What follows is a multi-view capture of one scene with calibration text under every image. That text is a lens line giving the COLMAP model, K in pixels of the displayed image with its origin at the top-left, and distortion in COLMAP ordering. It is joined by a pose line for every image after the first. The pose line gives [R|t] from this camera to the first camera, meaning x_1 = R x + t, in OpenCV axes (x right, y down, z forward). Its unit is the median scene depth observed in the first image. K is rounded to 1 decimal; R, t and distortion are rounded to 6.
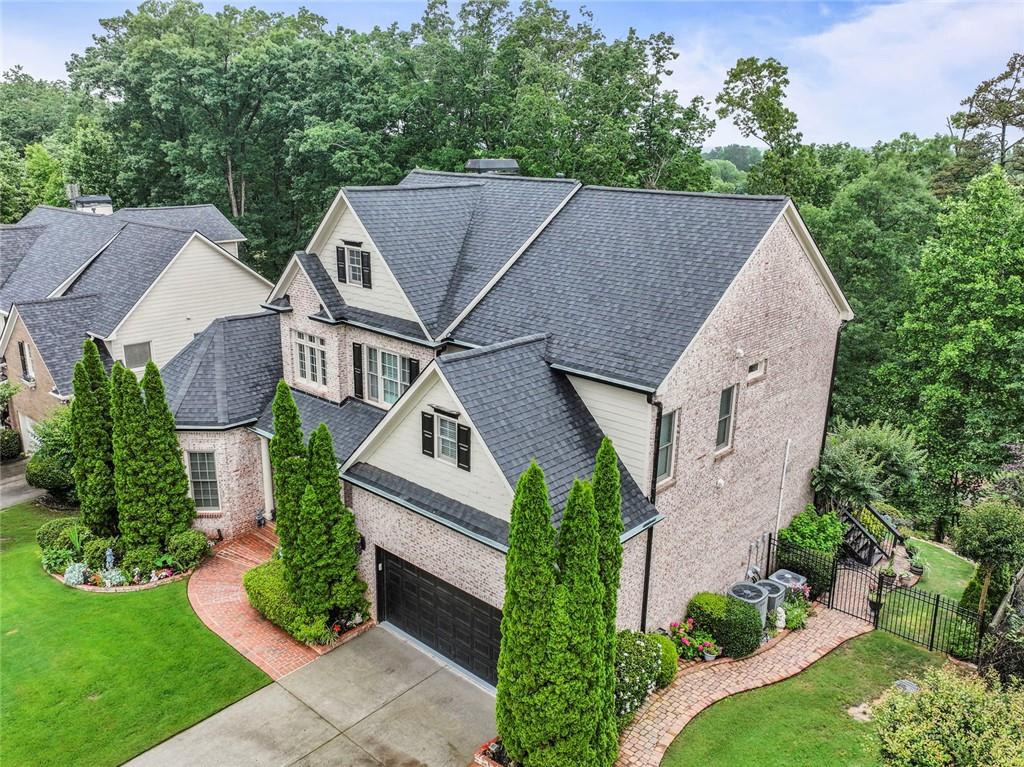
lens RADIAL K [[805.7, 0, 512.0], [0, 805.7, 383.5], [0, 0, 1]] dist [0.020321, -0.002096]
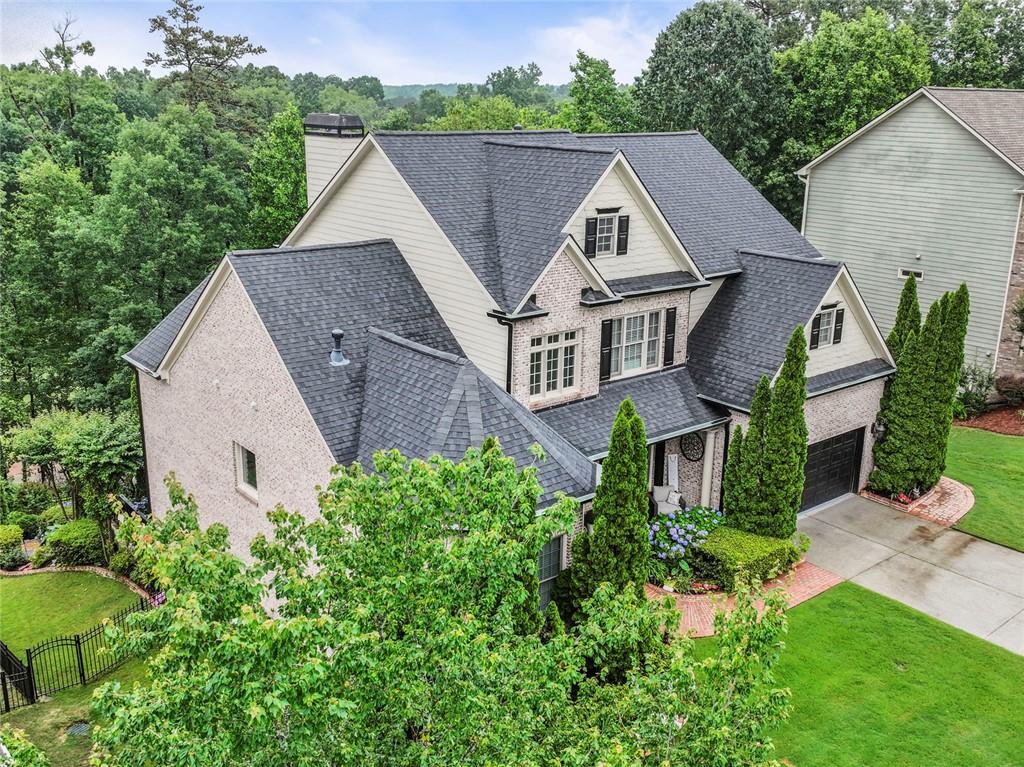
lens RADIAL K [[978.9, 0, 513.8], [0, 978.9, 406.5], [0, 0, 1]] dist [0.006228, -0.000717]
pose [[0.166800, -0.321311, 0.932168, -1.294875], [0.274791, 0.923104, 0.269016, -0.291033], [-0.946925, 0.211280, 0.242267, 0.864881]]
